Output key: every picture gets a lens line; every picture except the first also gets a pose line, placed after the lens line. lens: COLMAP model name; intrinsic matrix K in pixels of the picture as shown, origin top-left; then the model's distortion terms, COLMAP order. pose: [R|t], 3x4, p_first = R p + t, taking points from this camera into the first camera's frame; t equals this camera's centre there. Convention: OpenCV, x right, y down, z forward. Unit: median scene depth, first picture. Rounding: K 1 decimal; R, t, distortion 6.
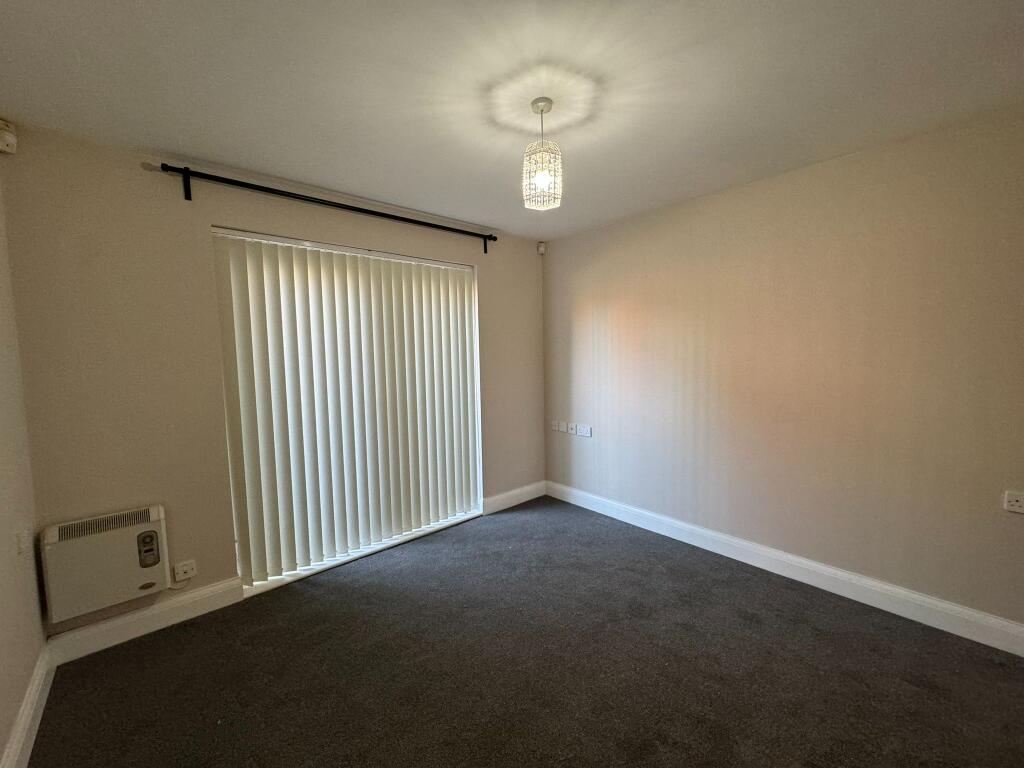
lens RADIAL K [[409.4, 0, 511.1], [0, 409.4, 385.8], [0, 0, 1]] dist [-0.001599, 0.000204]
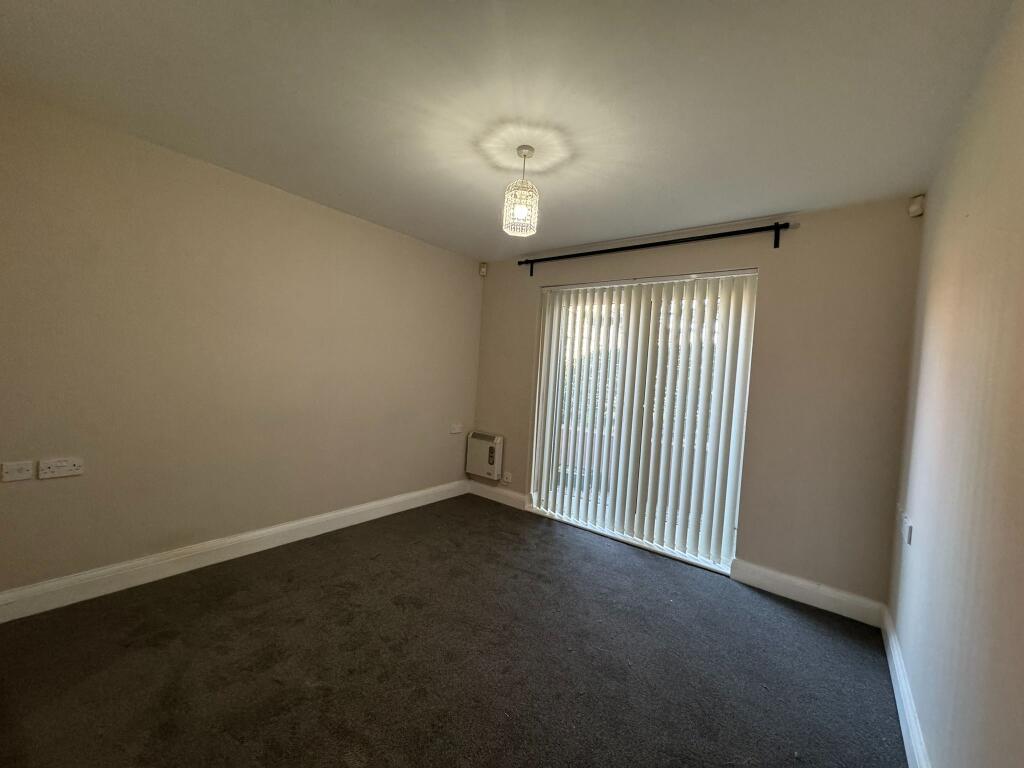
lens RADIAL K [[409.4, 0, 511.2], [0, 409.4, 381.3], [0, 0, 1]] dist [-0.001599, 0.000204]
pose [[0.175751, 0.050438, -0.983142, 0.942865], [-0.154731, 0.987689, 0.023011, -0.015241], [0.972198, 0.148079, 0.181392, 0.599215]]
